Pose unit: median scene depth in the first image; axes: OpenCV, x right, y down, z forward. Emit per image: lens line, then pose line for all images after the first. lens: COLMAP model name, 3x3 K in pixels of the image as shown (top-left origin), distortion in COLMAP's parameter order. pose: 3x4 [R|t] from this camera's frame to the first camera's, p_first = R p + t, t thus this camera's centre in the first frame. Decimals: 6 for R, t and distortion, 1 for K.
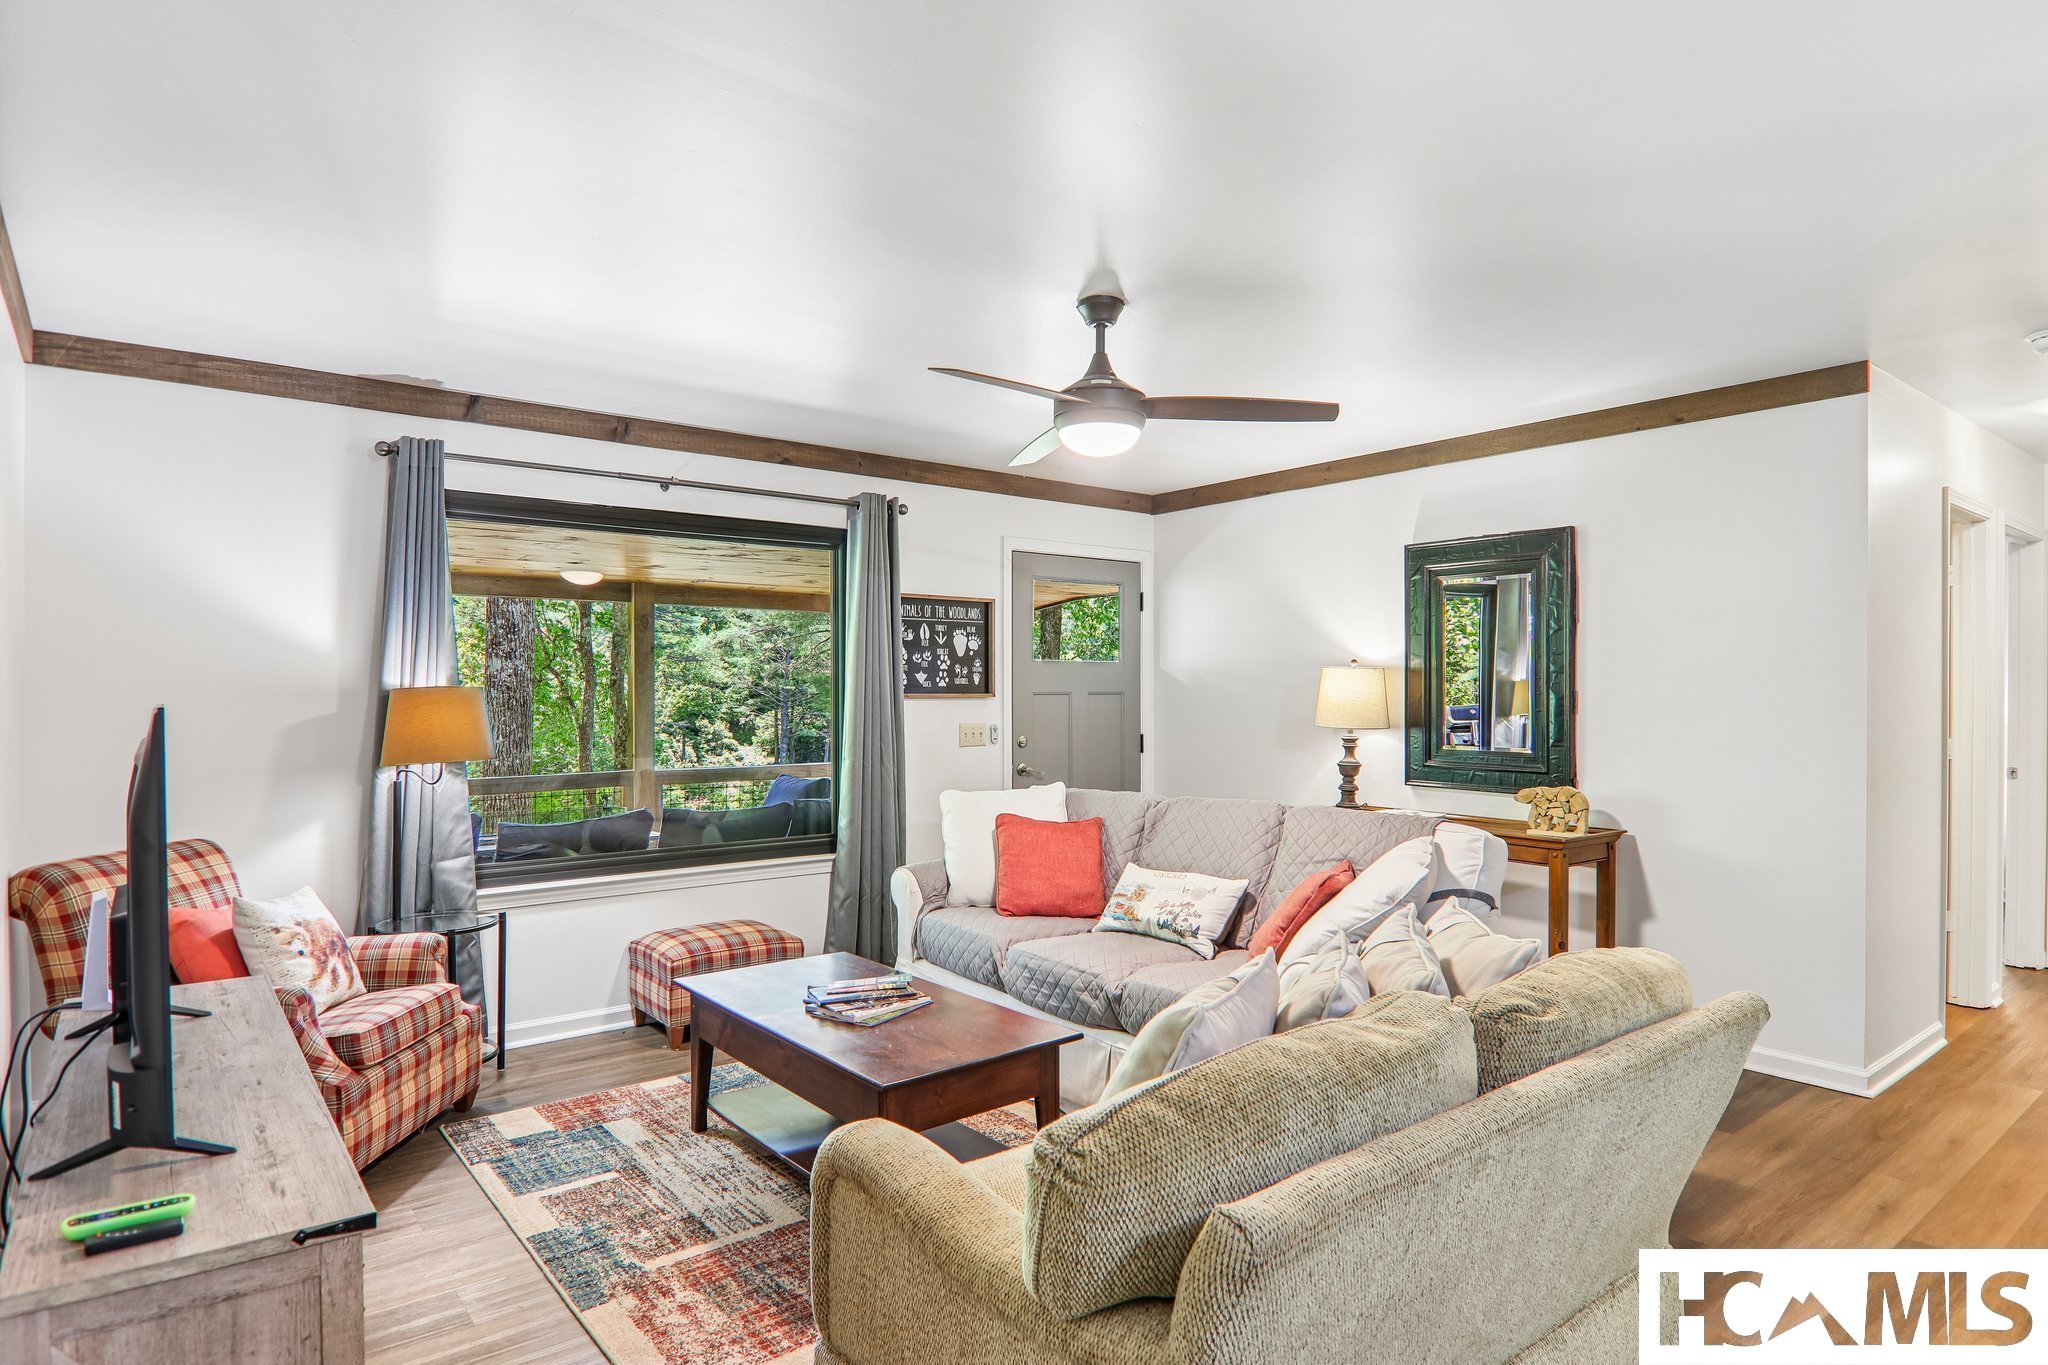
lens RADIAL K [[1132.5, 0, 1023.2], [0, 1132.5, 705.6], [0, 0, 1]] dist [0.004035, -0.013707]
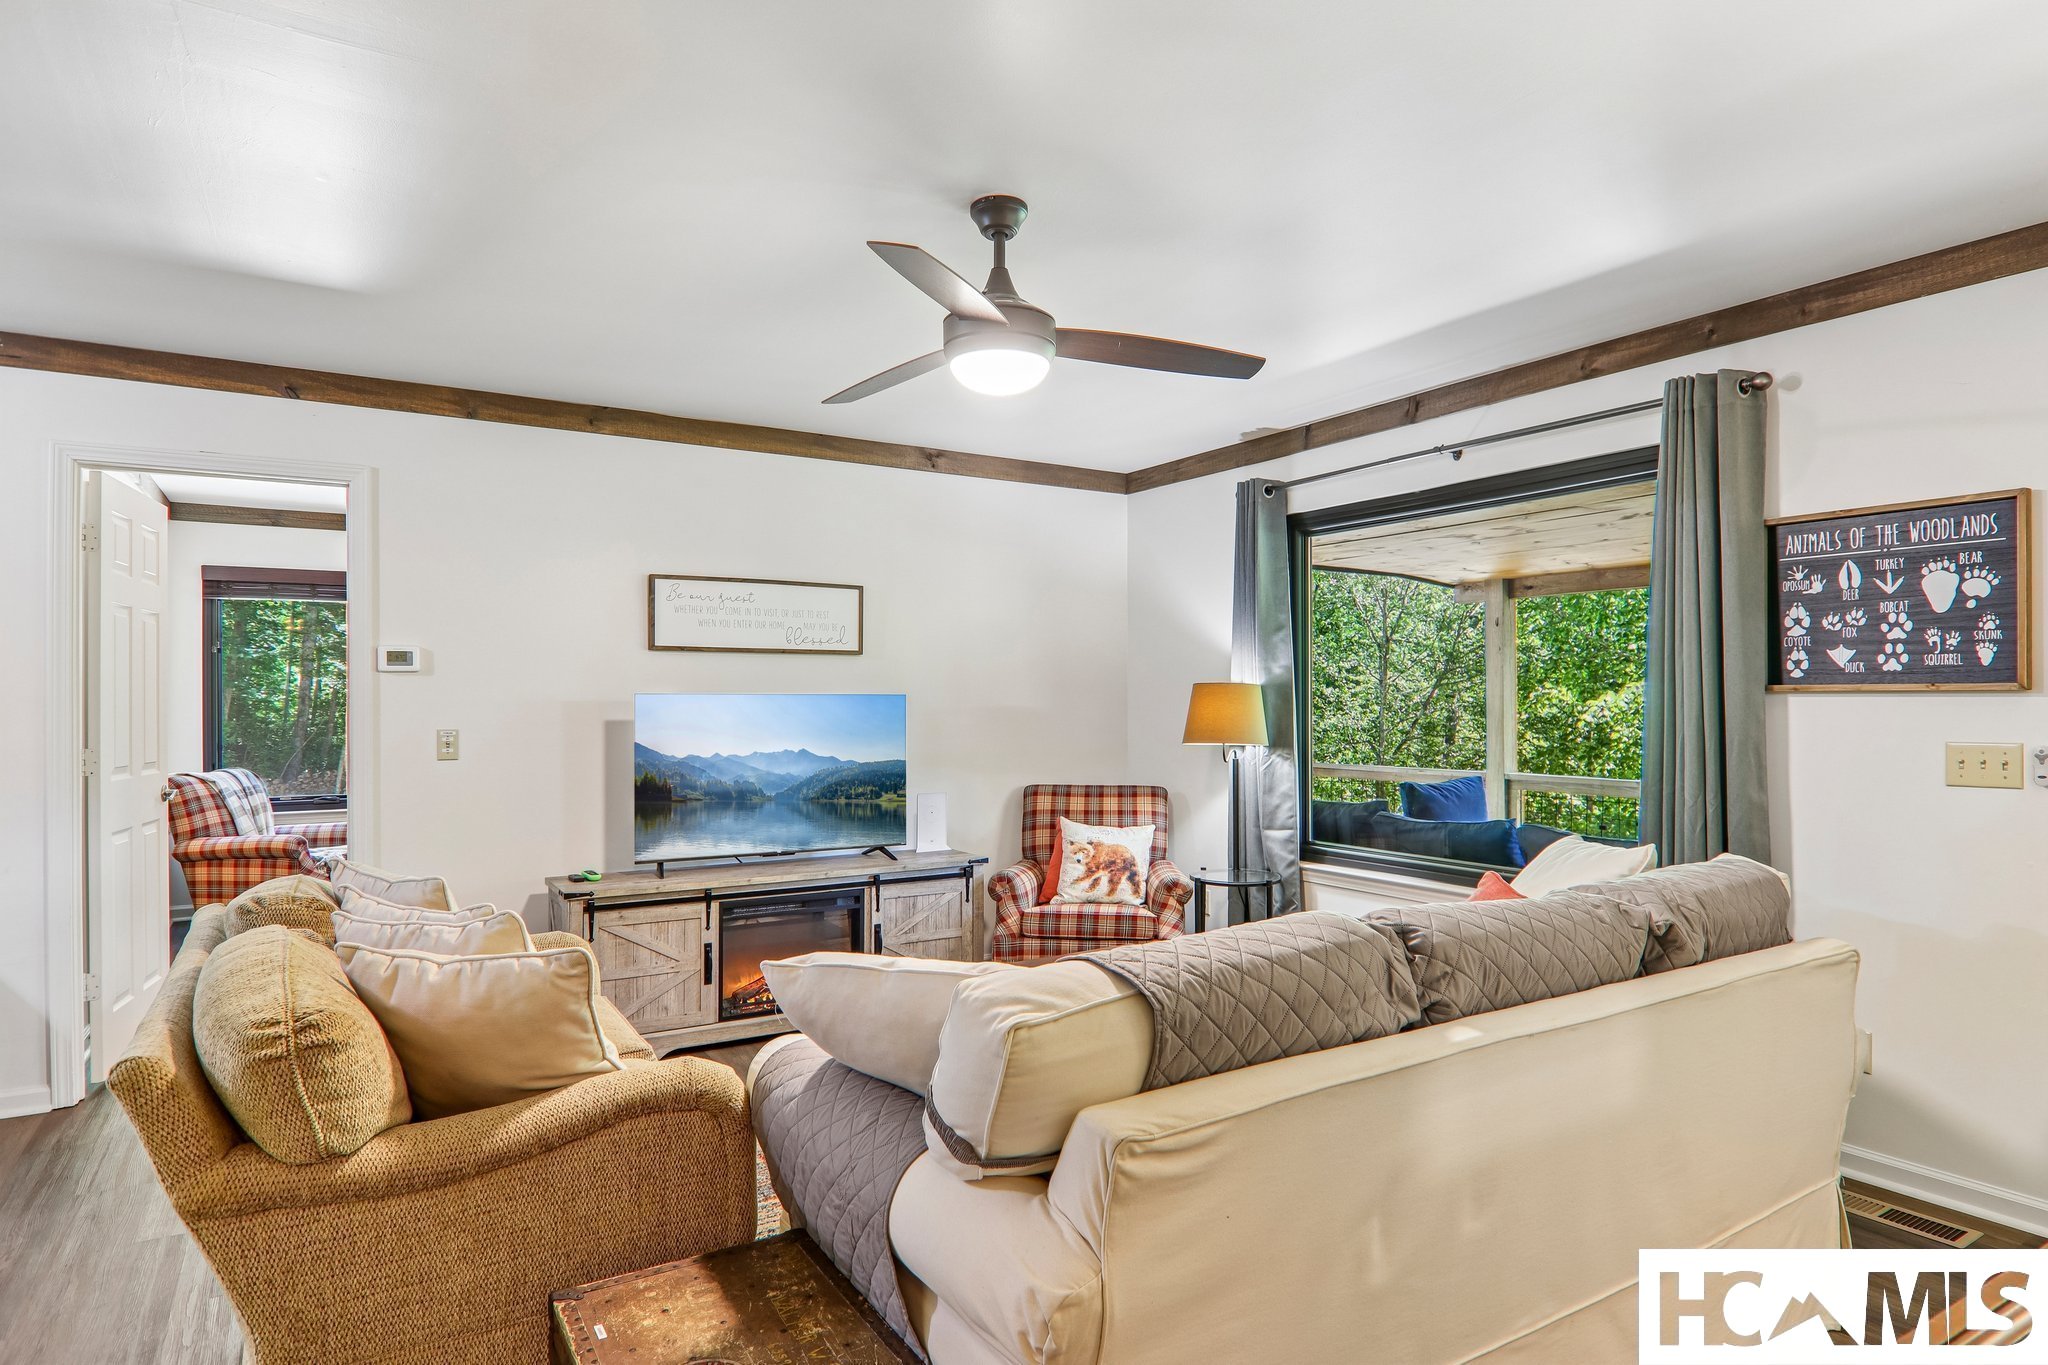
lens RADIAL K [[1132.5, 0, 1023.2], [0, 1132.5, 705.6], [0, 0, 1]] dist [0.004035, -0.013707]
pose [[-0.105095, 0.009008, -0.994421, 0.521973], [-0.009051, 0.999909, 0.010014, -0.001856], [0.994421, 0.010053, -0.105004, 0.650824]]
